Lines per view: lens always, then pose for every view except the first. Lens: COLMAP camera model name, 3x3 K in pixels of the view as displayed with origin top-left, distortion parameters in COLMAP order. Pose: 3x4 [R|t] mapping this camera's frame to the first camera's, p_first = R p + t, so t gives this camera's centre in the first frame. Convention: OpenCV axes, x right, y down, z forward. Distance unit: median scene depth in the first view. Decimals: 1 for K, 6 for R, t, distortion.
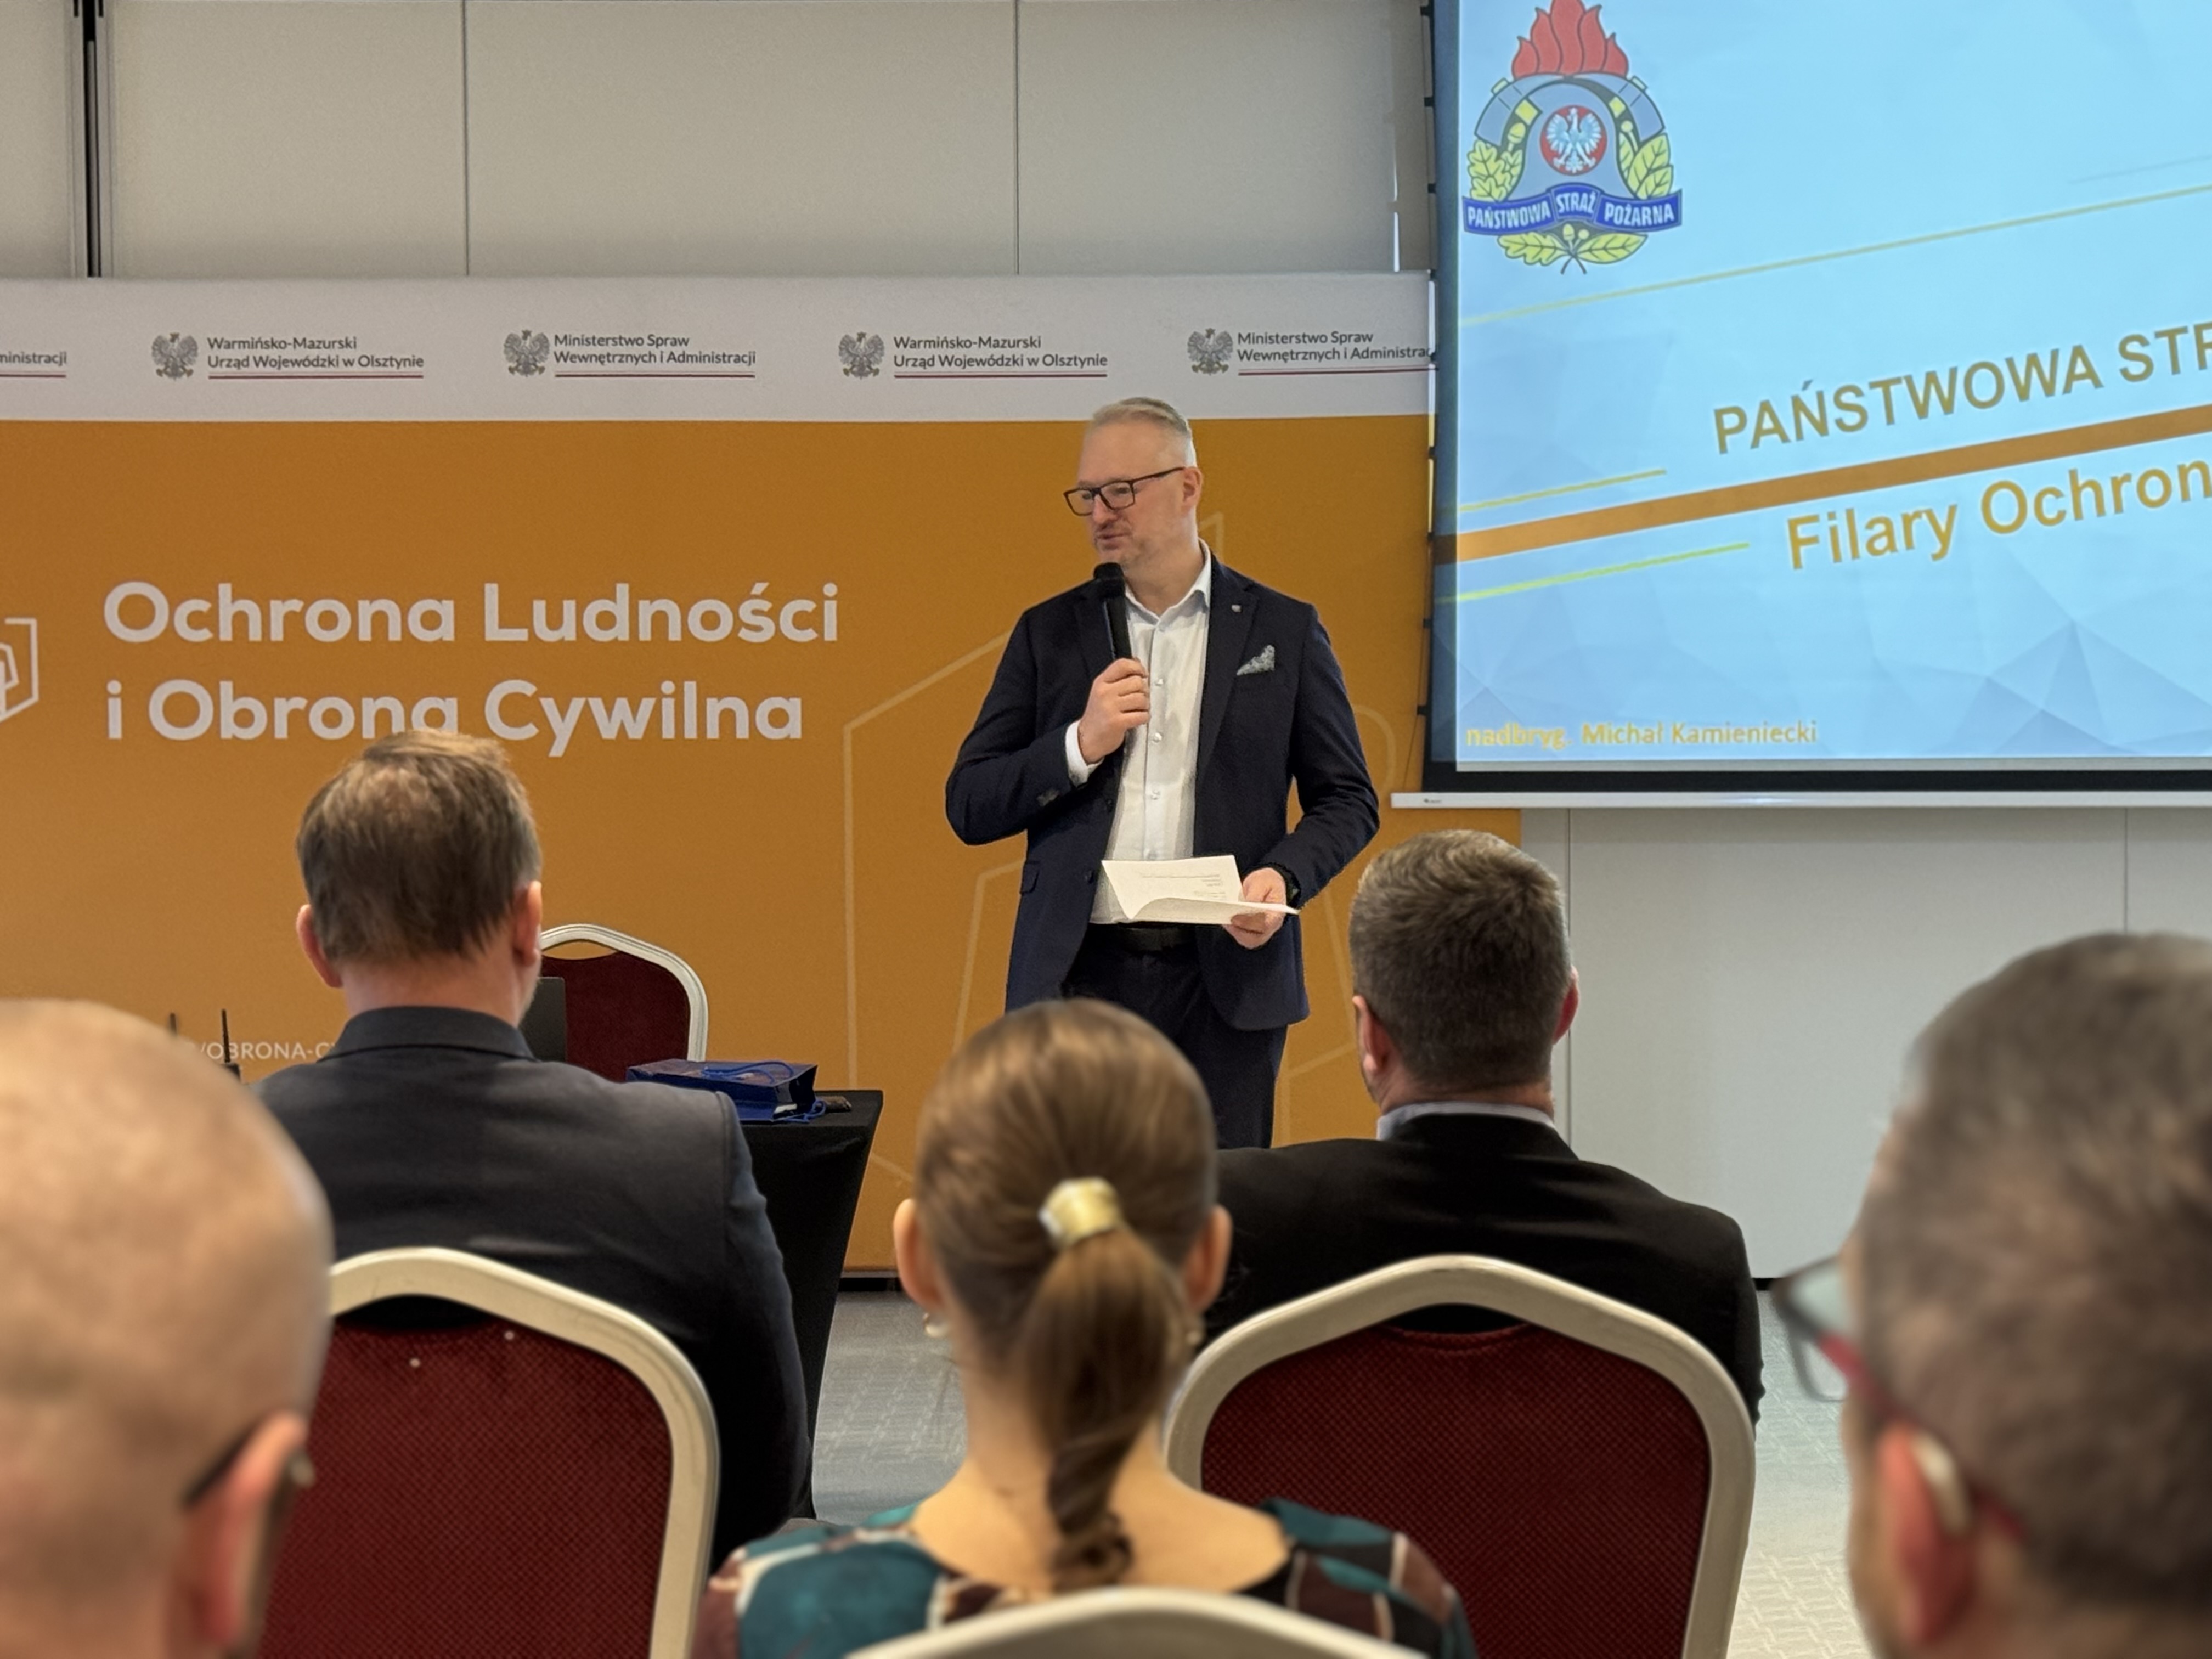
lens RADIAL K [[4240.6, 0, 1108.0], [0, 4240.6, 808.1], [0, 0, 1]] dist [0.162564, 0.000000]
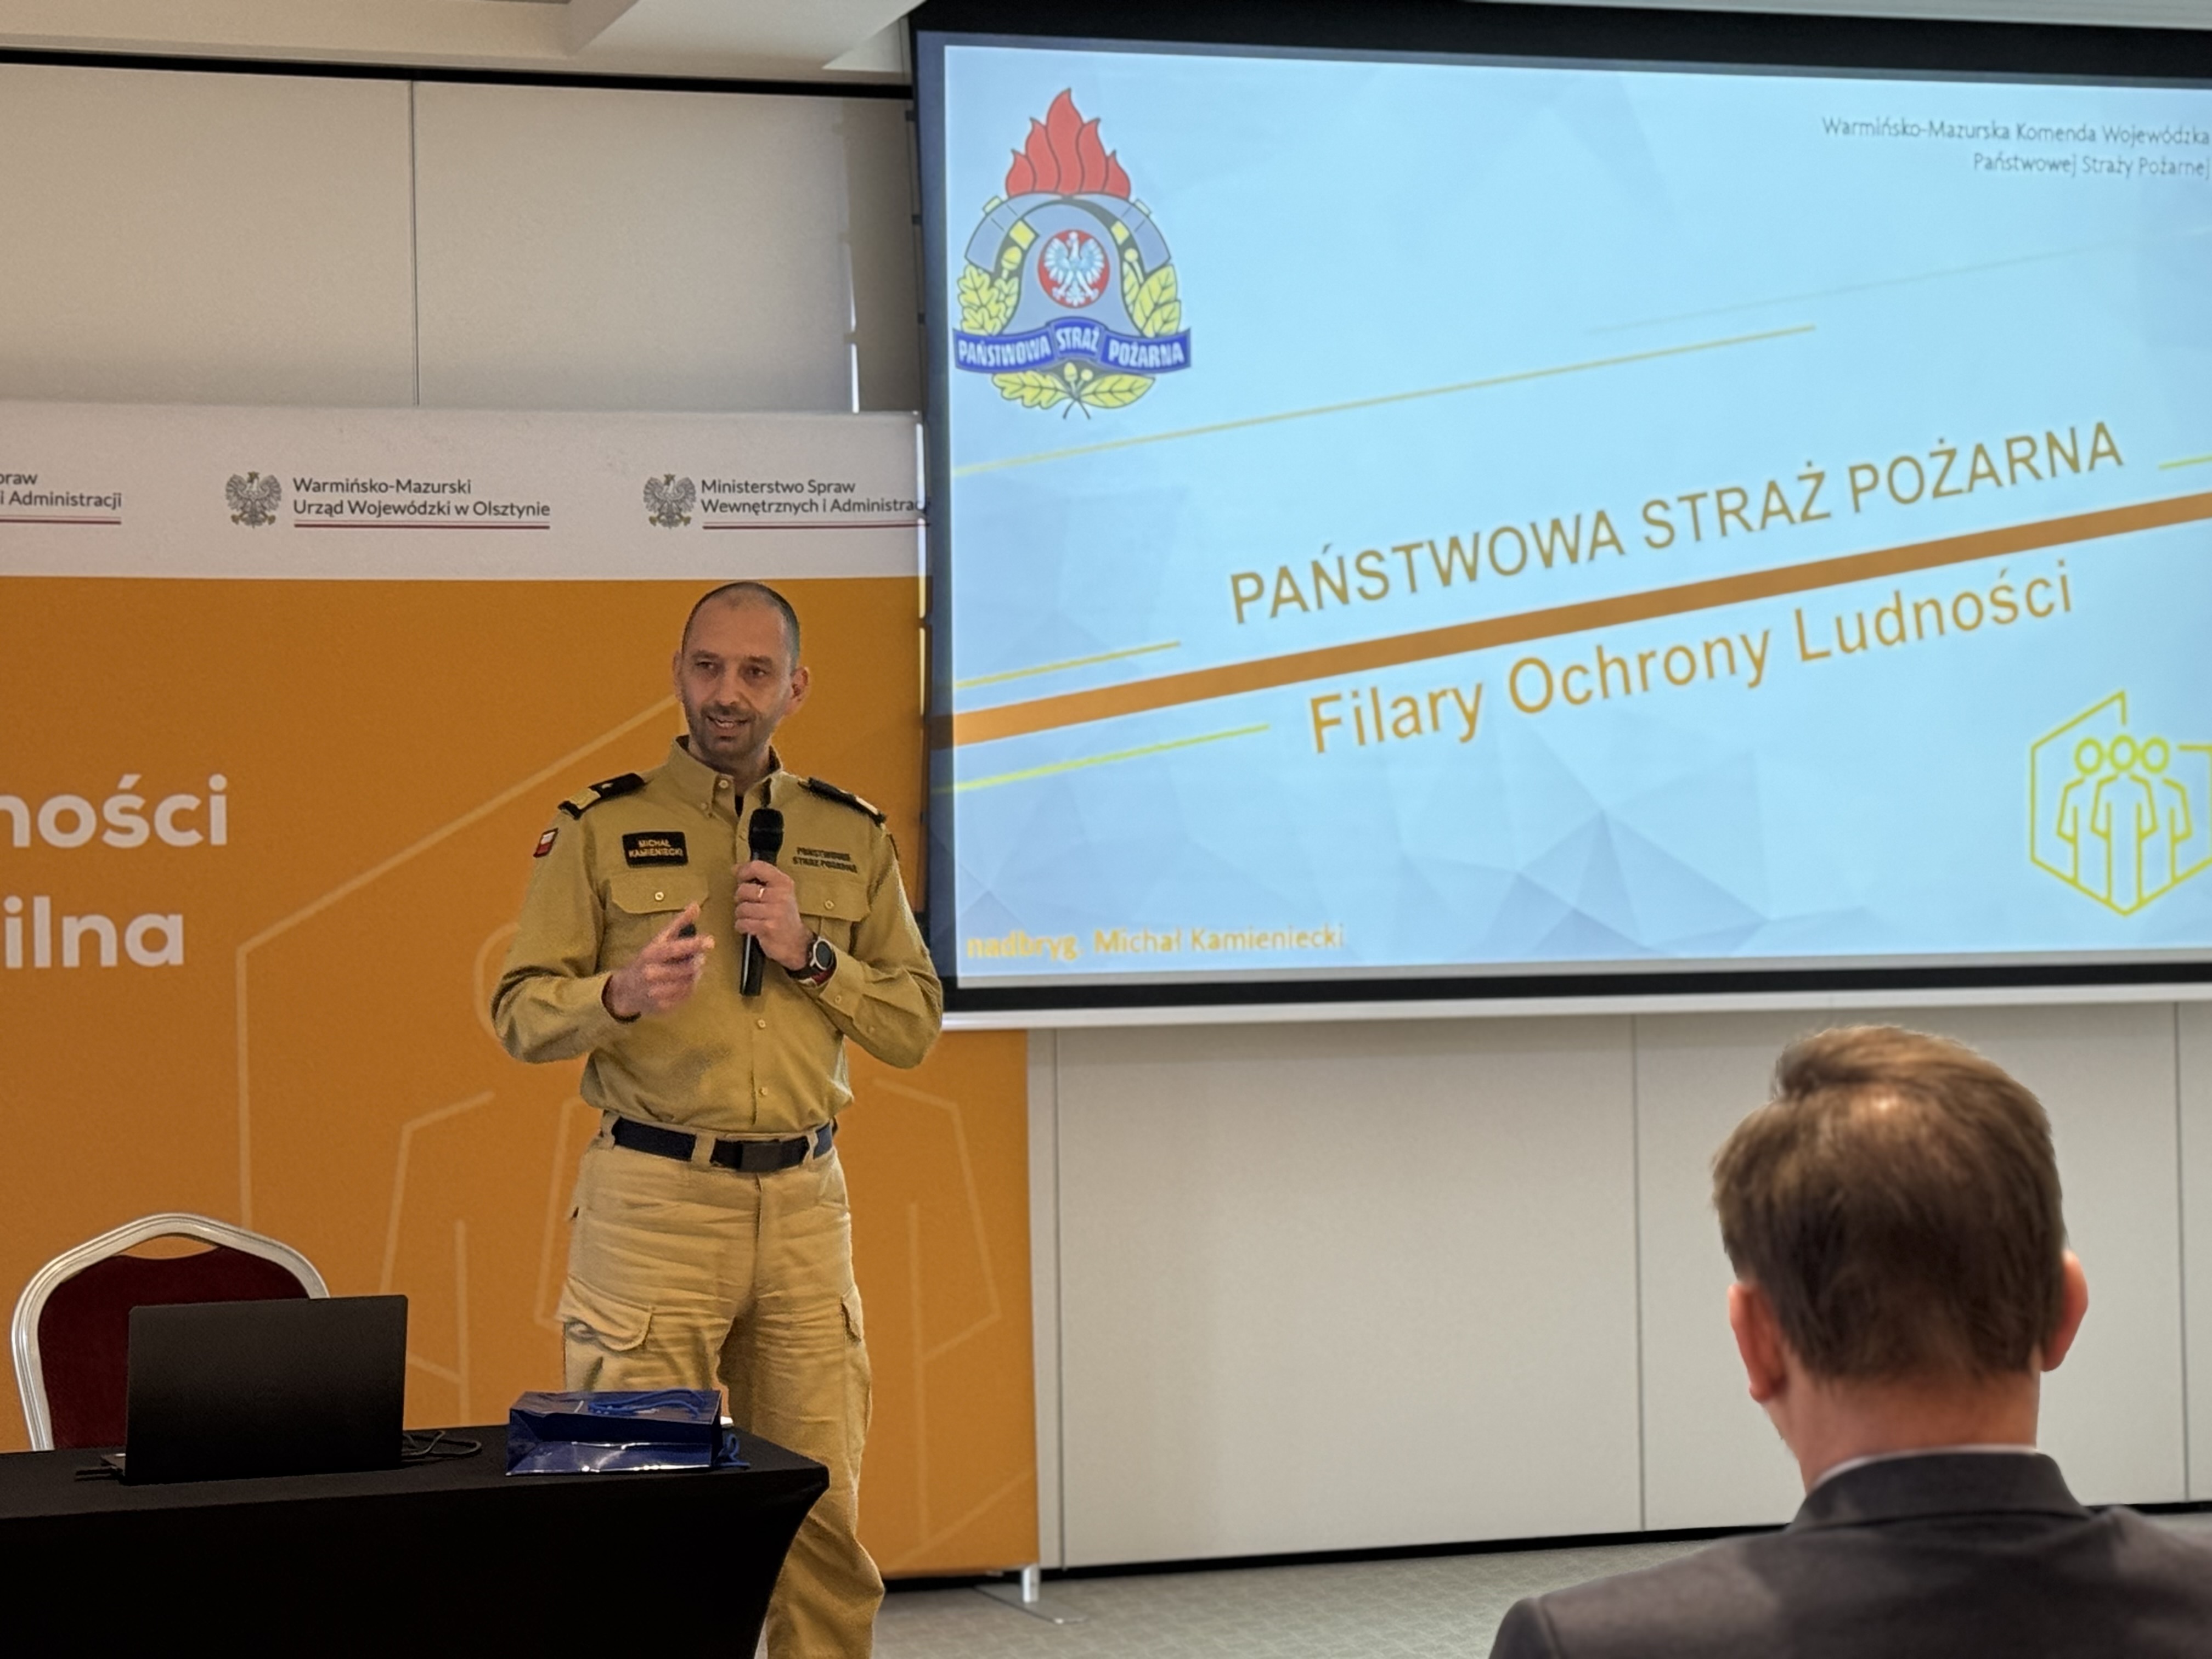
lens RADIAL K [[5079.7, 0, 1114.6], [0, 5079.7, 818.2], [0, 0, 1]] dist [0.217731, 0.000000]
pose [[0.945365, -0.008797, 0.325895, -0.224329], [0.023467, 0.998879, -0.041111, 0.000199], [-0.325168, 0.046513, 0.944512, 0.009300]]
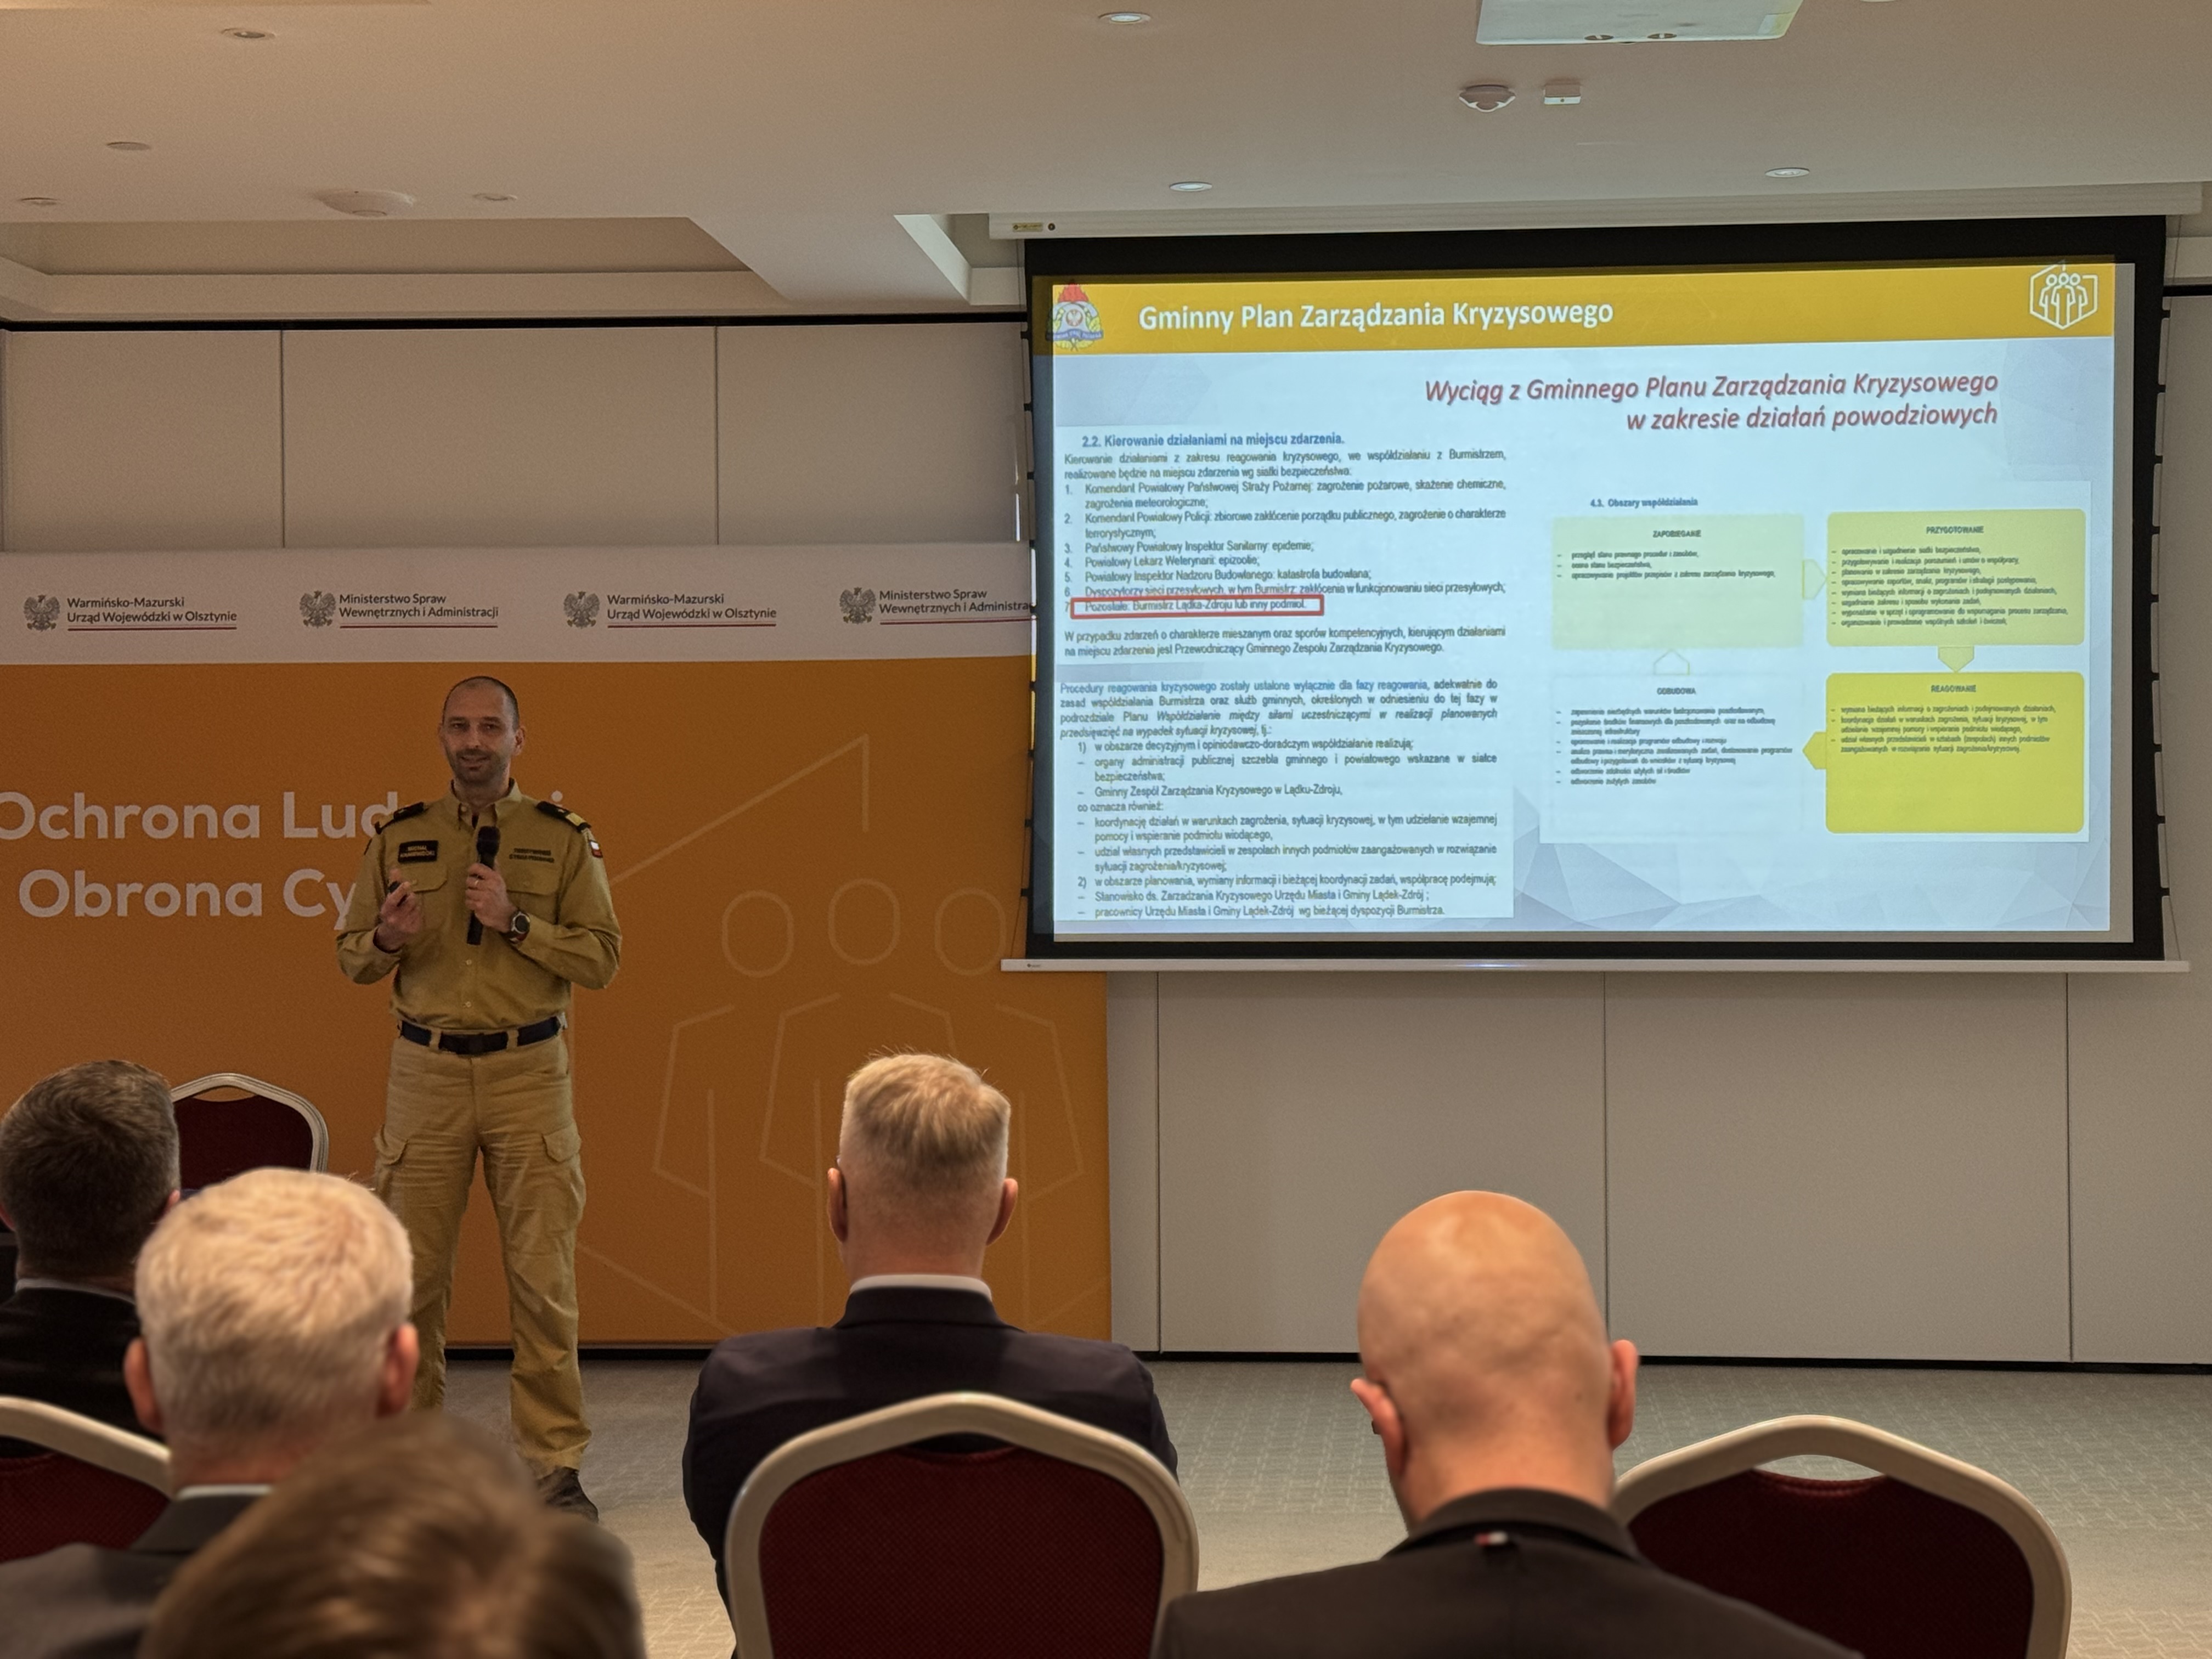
lens RADIAL K [[3430.5, 0, 1104.8], [0, 3430.5, 849.3], [0, 0, 1]] dist [0.167714, 0.000000]
pose [[0.998053, -0.000947, -0.062362, 0.159060], [-0.001228, 0.999393, -0.034825, -0.000753], [0.062357, 0.034834, 0.997446, -0.000934]]
